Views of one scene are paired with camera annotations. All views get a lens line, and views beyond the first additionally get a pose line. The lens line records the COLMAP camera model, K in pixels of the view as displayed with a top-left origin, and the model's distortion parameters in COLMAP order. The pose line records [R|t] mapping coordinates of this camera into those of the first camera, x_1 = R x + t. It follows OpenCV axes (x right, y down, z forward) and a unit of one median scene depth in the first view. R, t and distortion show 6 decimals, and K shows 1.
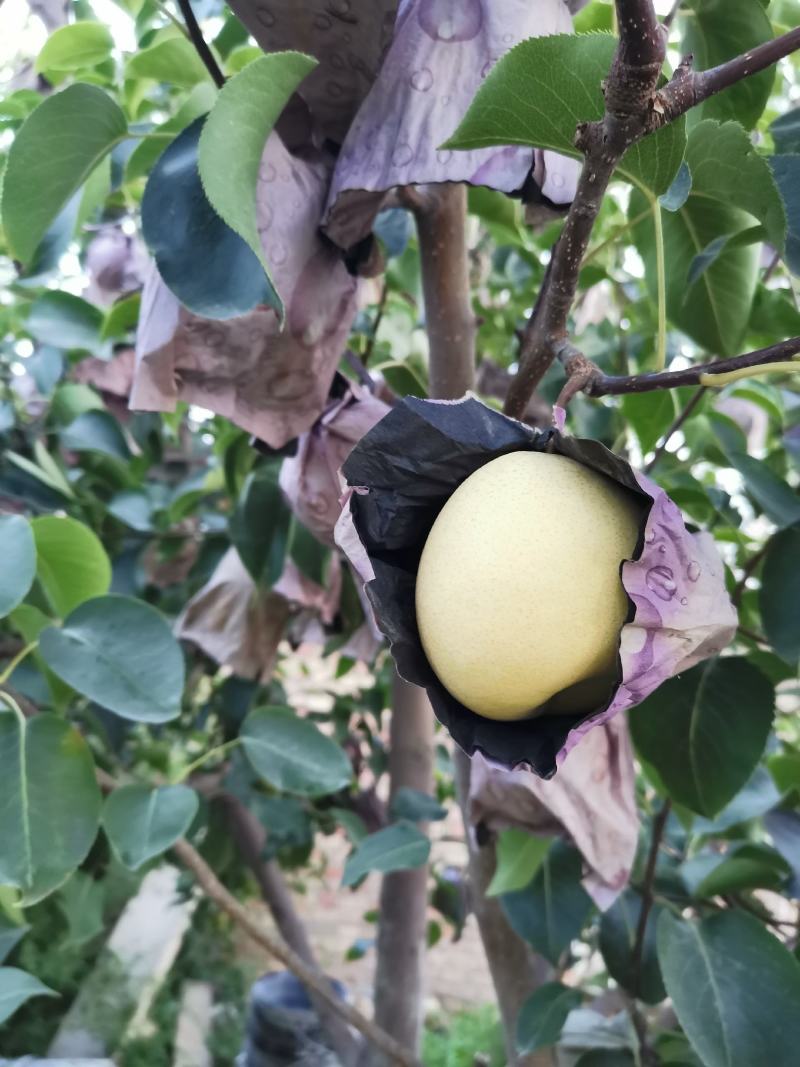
lens RADIAL K [[822.1, 0, 404.1], [0, 822.1, 532.4], [0, 0, 1]] dist [-0.030671, 0.008979]
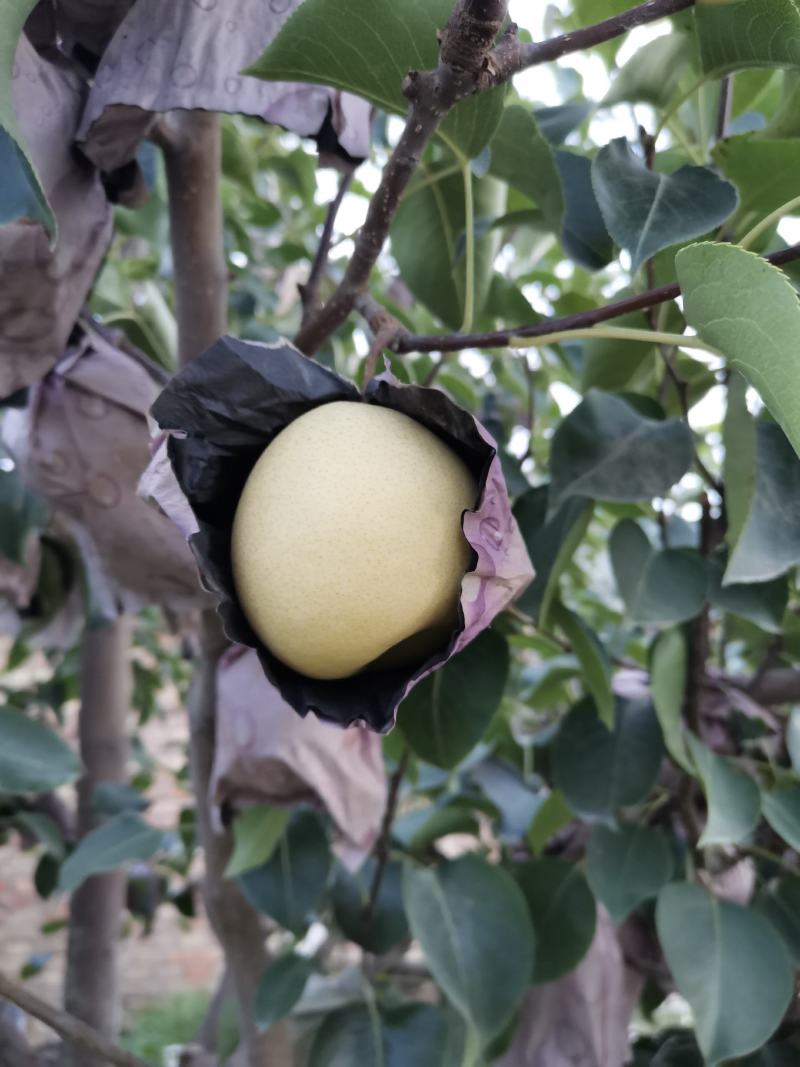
lens RADIAL K [[822.1, 0, 400.7], [0, 822.1, 537.4], [0, 0, 1]] dist [-0.030671, 0.008979]
pose [[0.924711, -0.003962, 0.380649, -0.149736], [-0.005751, 0.999686, 0.024374, 0.033826], [-0.380627, -0.024728, 0.924398, 0.070132]]
